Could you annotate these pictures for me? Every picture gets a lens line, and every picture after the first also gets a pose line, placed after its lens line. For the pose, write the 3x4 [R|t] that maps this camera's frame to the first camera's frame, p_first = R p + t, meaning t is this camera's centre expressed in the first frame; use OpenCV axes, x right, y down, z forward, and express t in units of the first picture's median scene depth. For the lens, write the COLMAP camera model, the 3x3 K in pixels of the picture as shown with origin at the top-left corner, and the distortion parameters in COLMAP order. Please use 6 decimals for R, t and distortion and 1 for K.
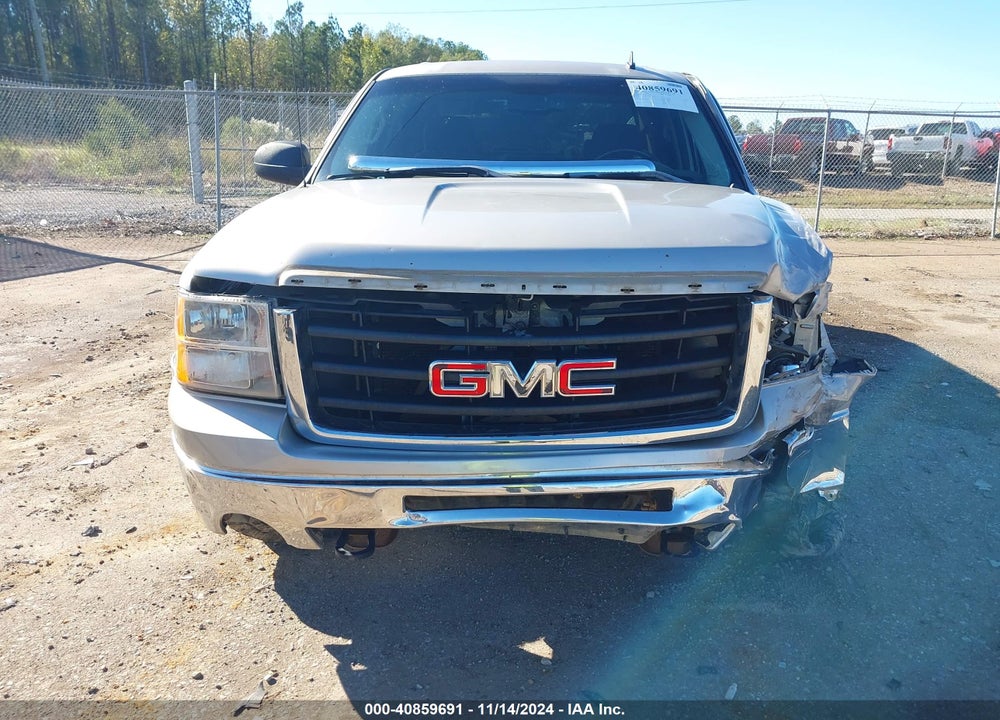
lens RADIAL K [[802.0, 0, 500.5], [0, 802.0, 380.4], [0, 0, 1]] dist [0.007968, -0.003456]
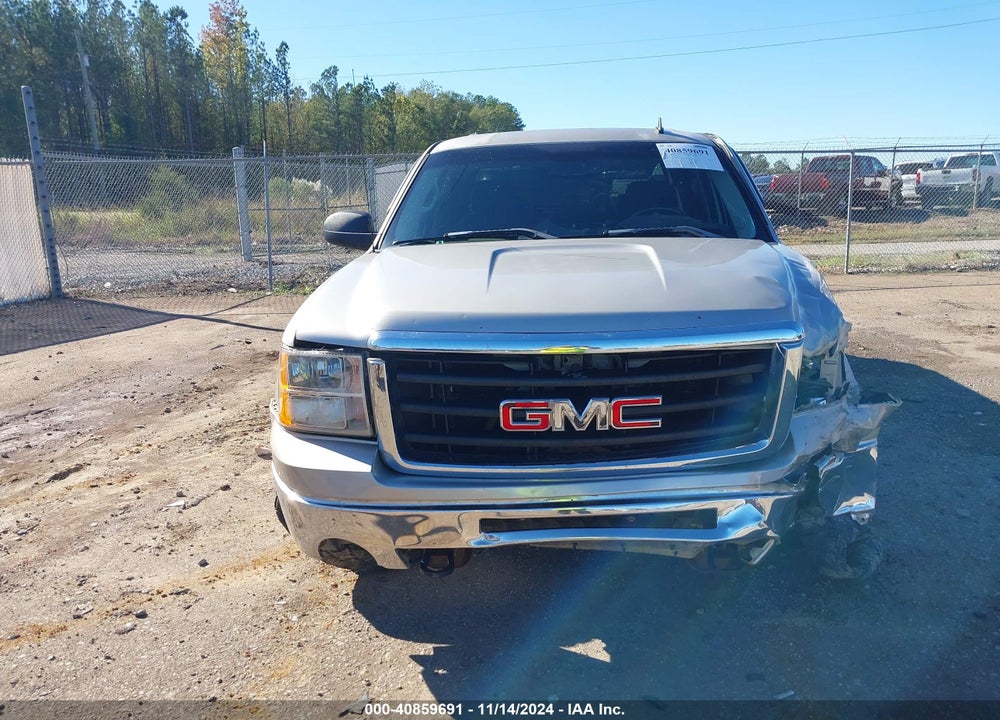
lens RADIAL K [[822.8, 0, 506.0], [0, 822.8, 357.6], [0, 0, 1]] dist [0.009098, -0.000169]
pose [[0.999110, -0.029284, -0.030364, -0.028136], [0.026665, 0.996166, -0.083322, 0.008697], [0.032688, 0.082438, 0.996060, -0.129848]]
